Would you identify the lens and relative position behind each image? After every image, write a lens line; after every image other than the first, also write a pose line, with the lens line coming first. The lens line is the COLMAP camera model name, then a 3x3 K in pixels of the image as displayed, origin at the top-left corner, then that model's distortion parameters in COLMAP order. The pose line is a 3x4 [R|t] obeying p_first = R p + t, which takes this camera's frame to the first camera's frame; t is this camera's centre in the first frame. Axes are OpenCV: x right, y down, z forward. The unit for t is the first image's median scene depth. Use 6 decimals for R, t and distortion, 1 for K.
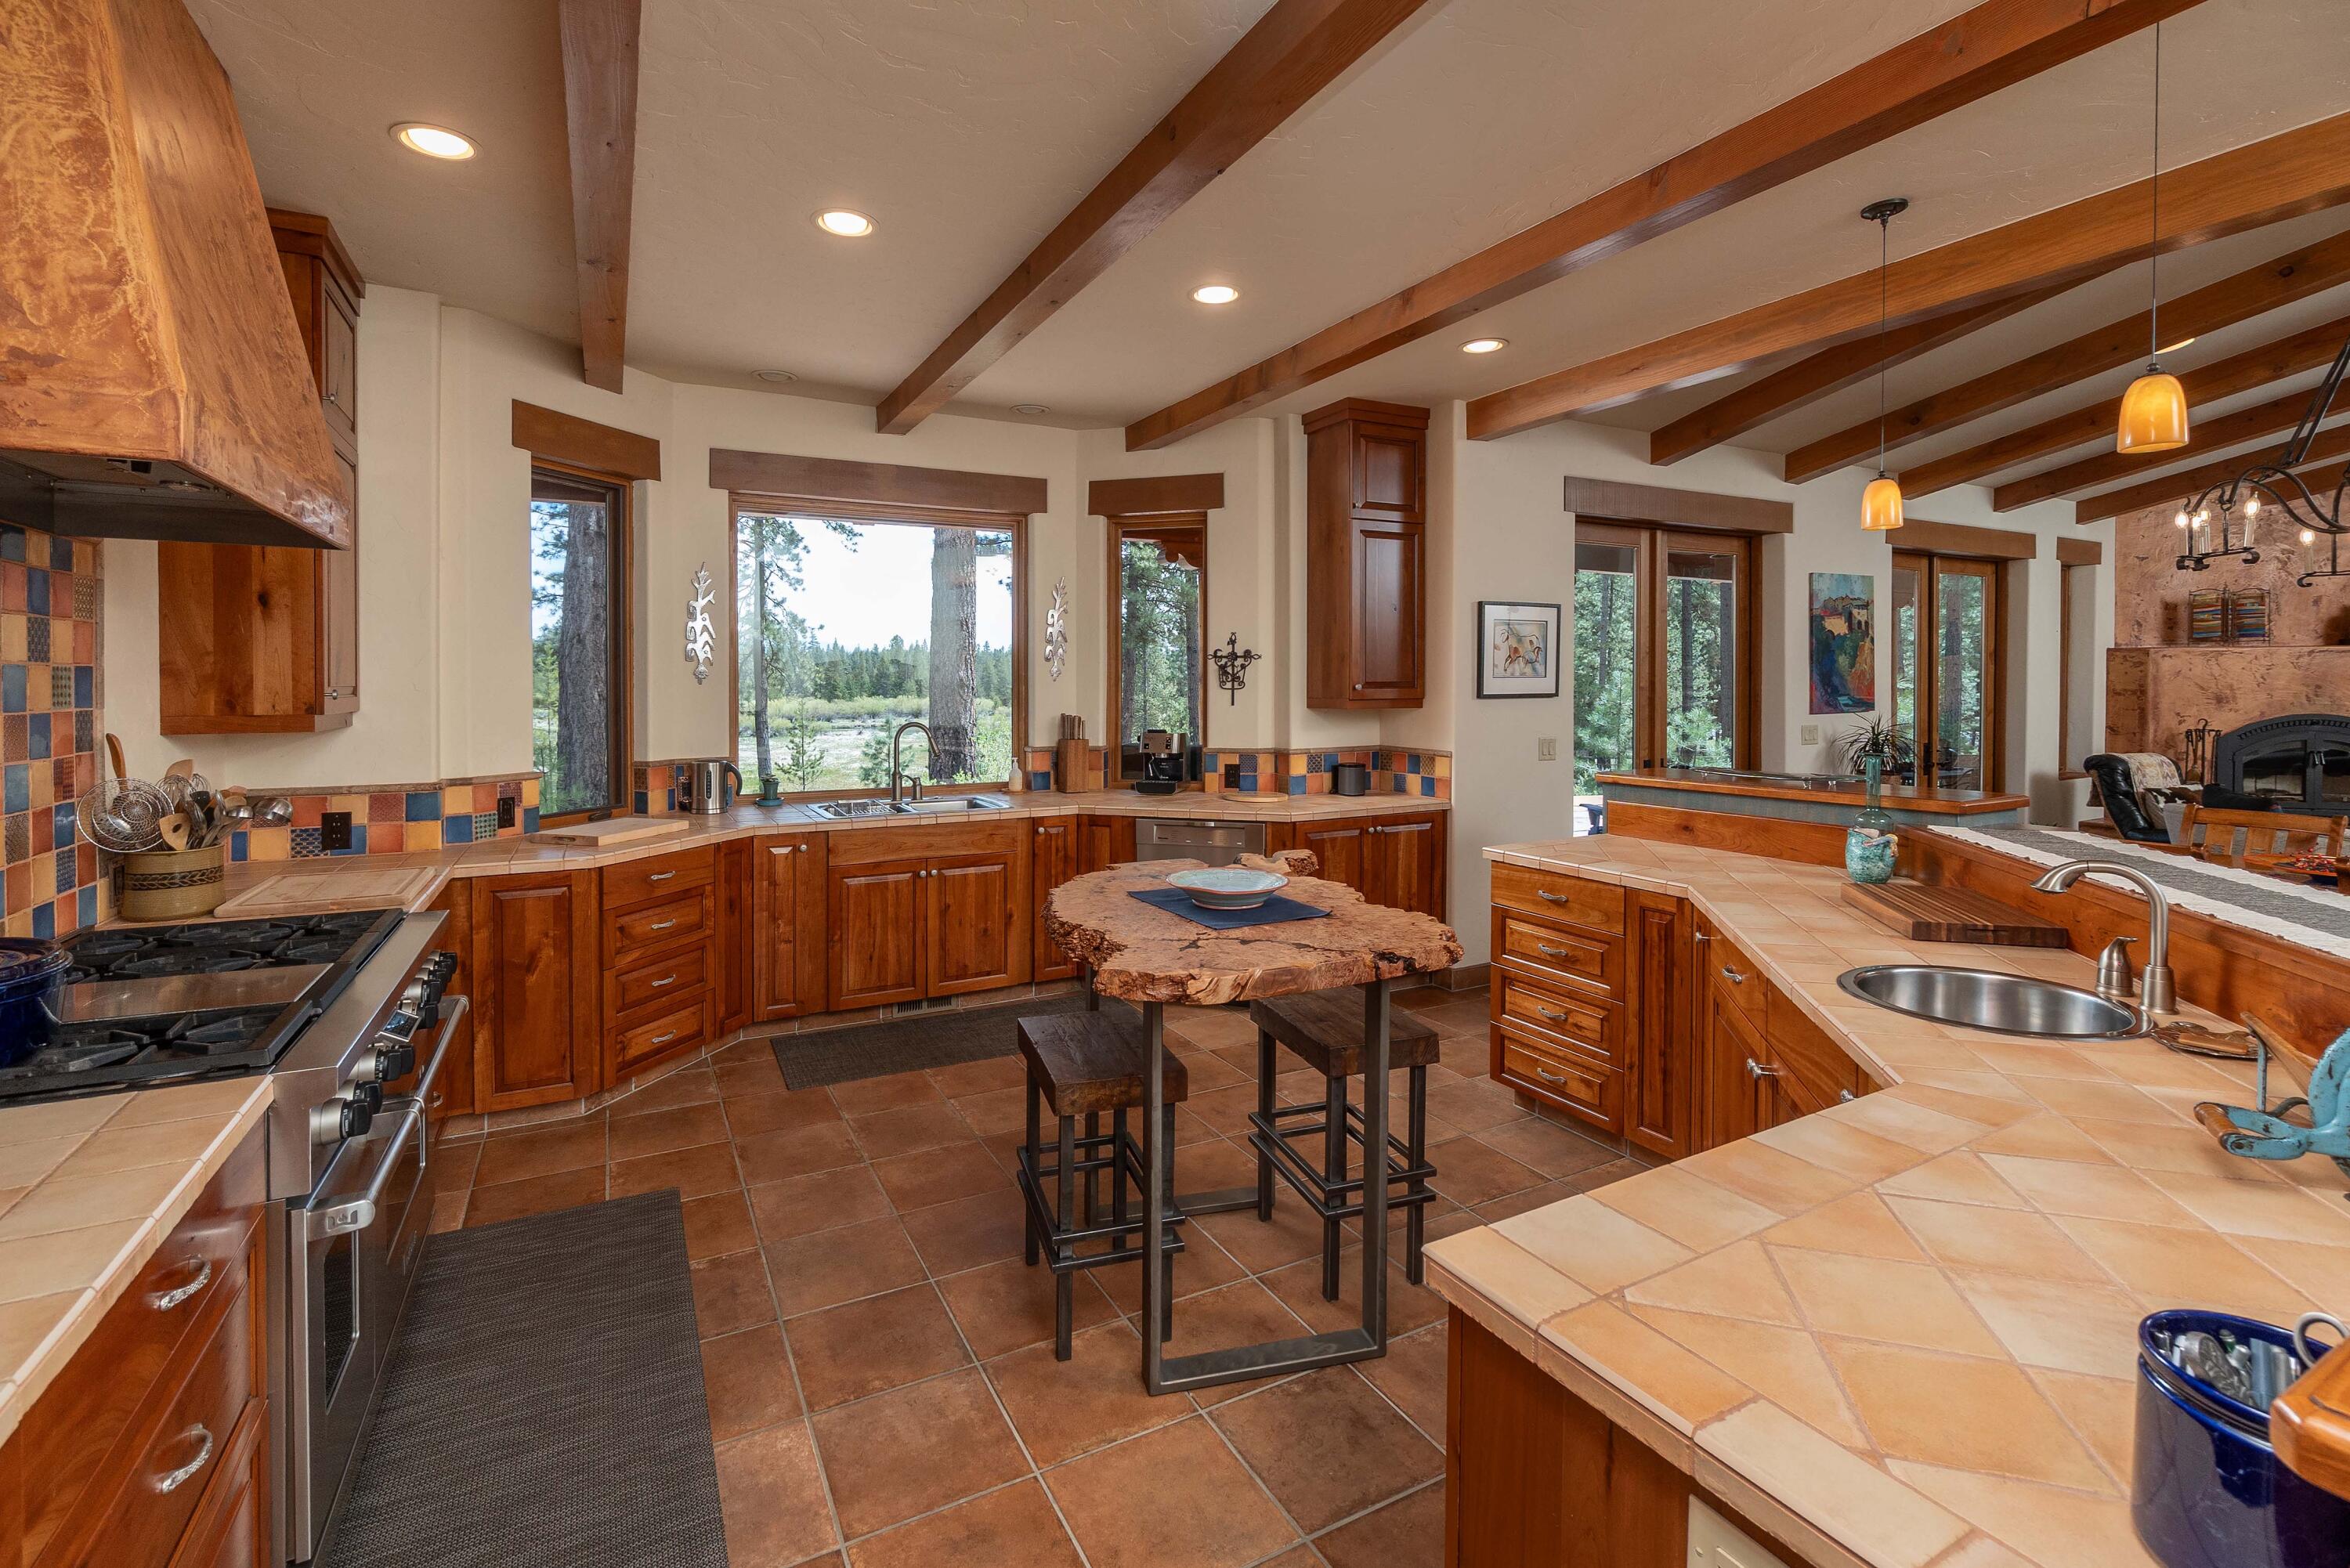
lens RADIAL K [[1057.1, 0, 1169.1], [0, 1057.1, 701.1], [0, 0, 1]] dist [-0.000752, -0.000228]
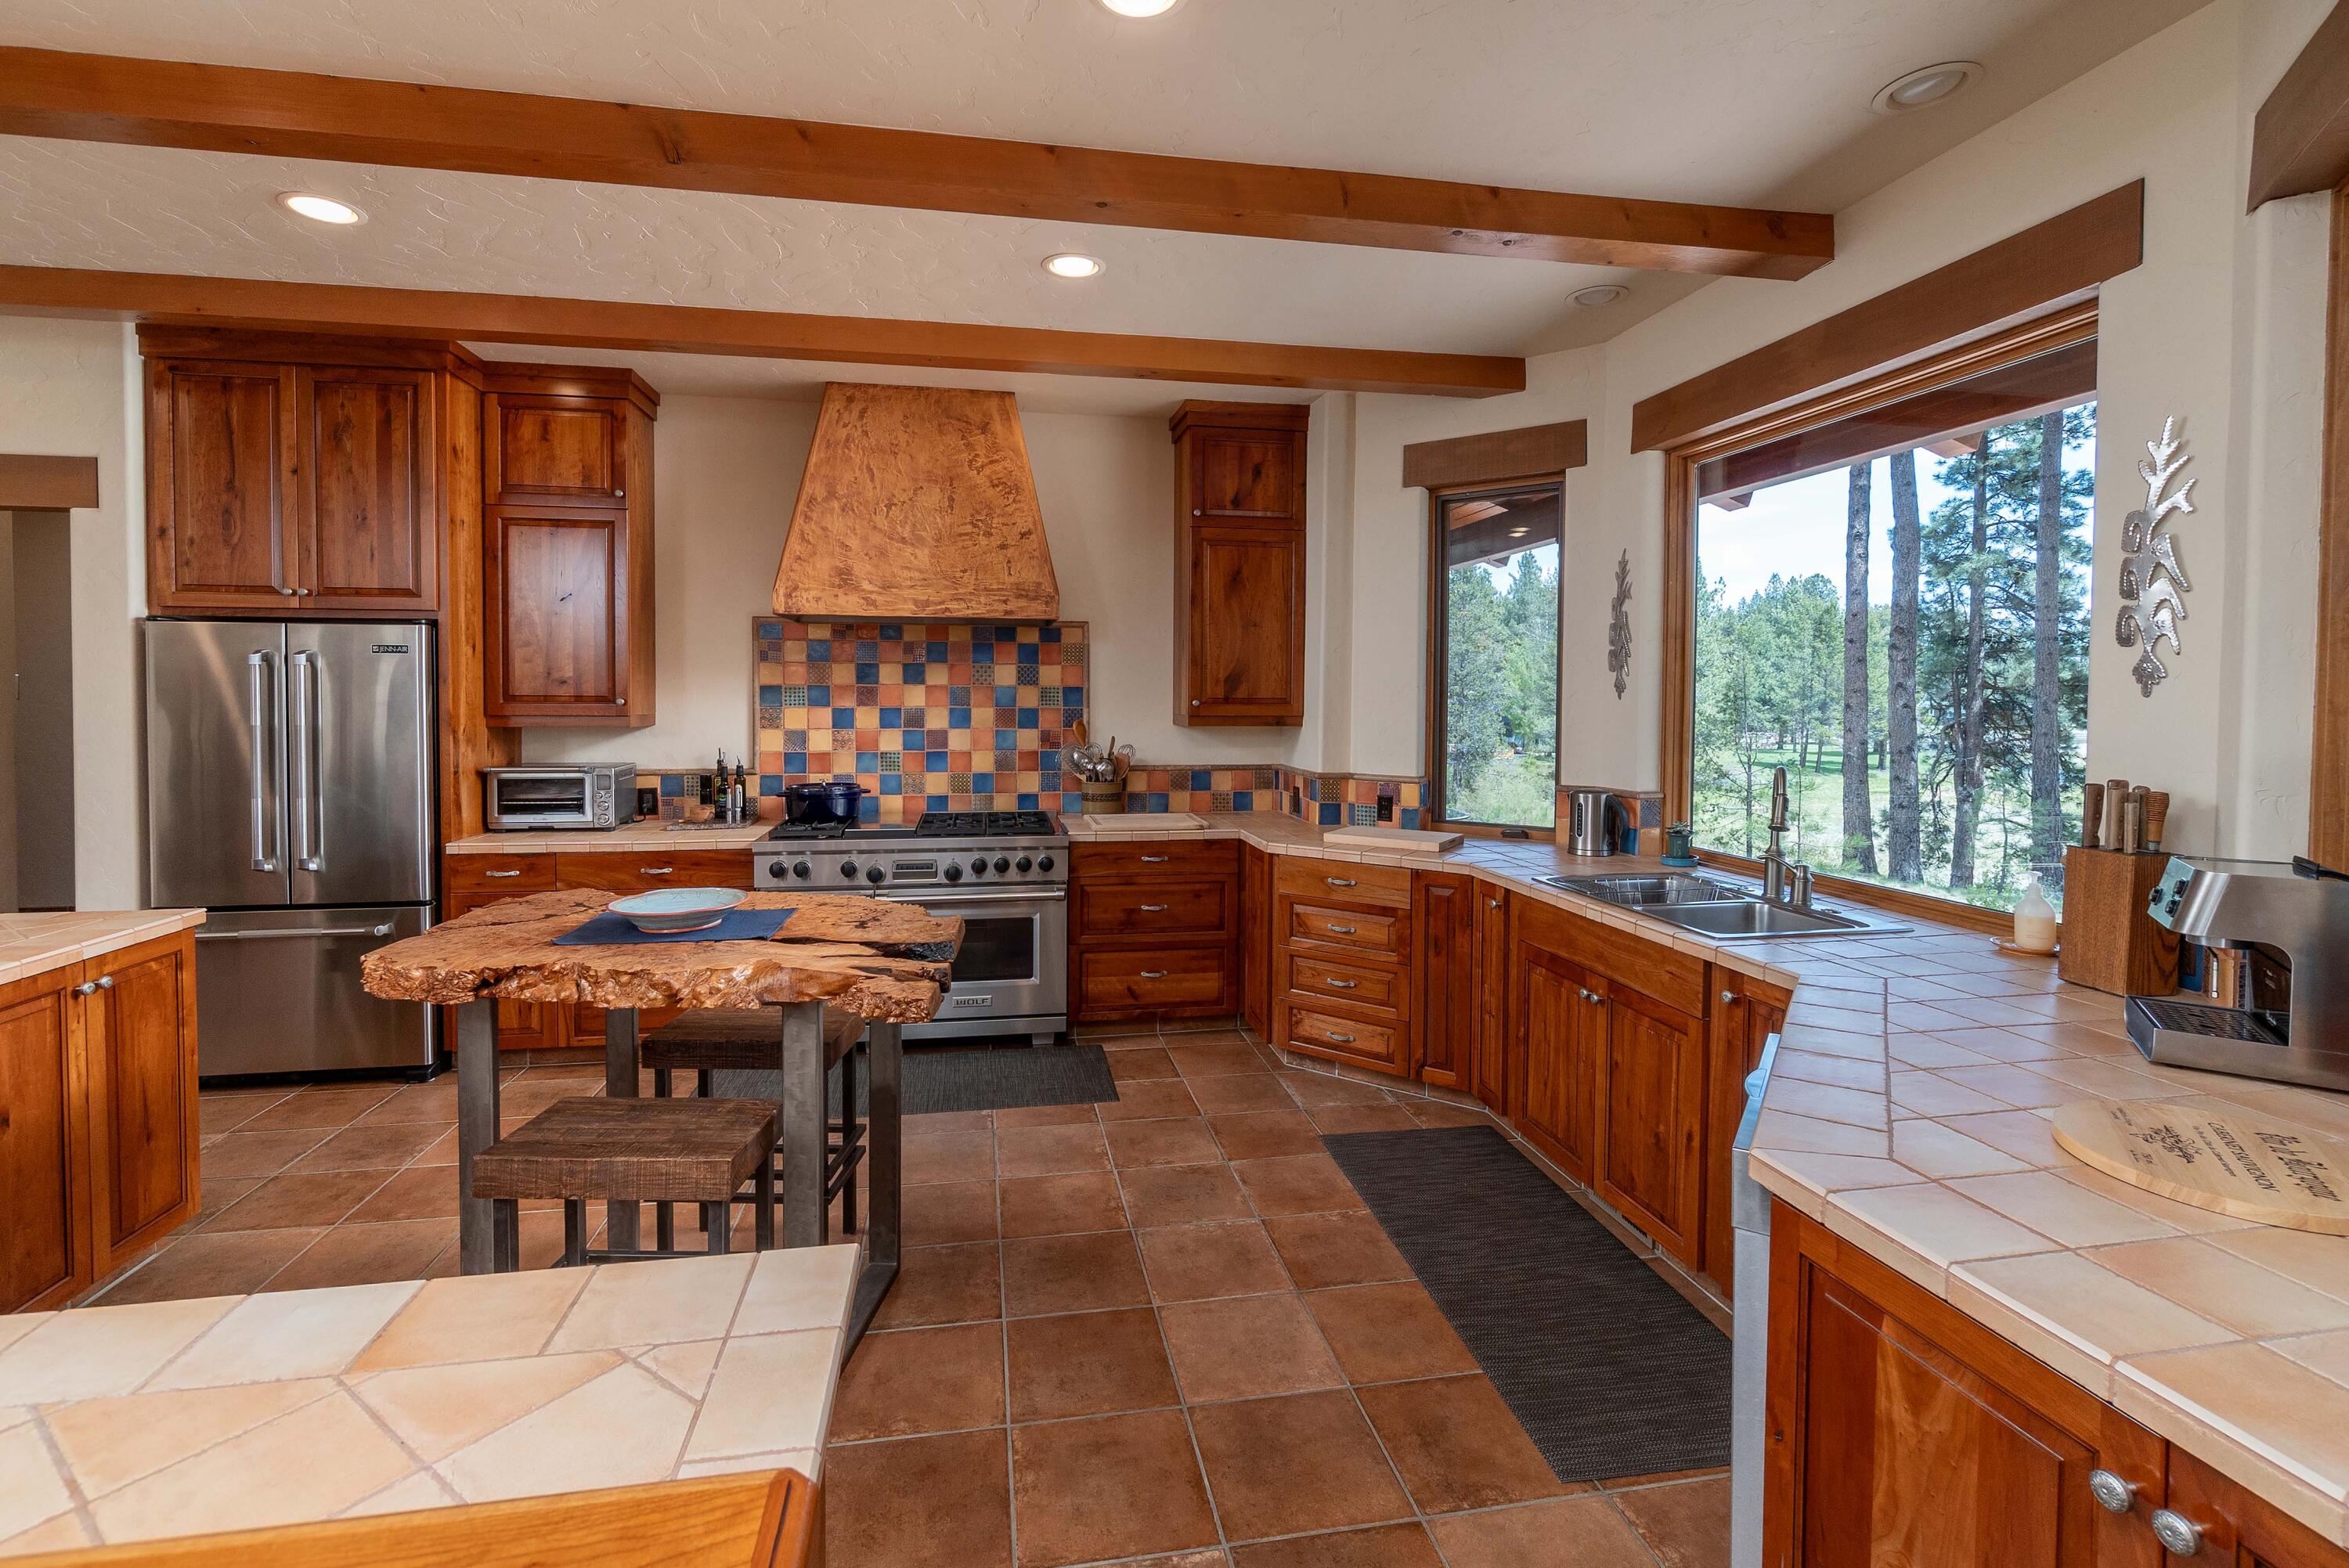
lens RADIAL K [[1051.7, 0, 1175.1], [0, 1051.7, 722.9], [0, 0, 1]] dist [0.009986, -0.017666]
pose [[-0.310960, 0.025487, -0.950081, 0.591363], [-0.020087, 0.999241, 0.033380, -0.023682], [0.950211, 0.029464, -0.310212, 1.248956]]
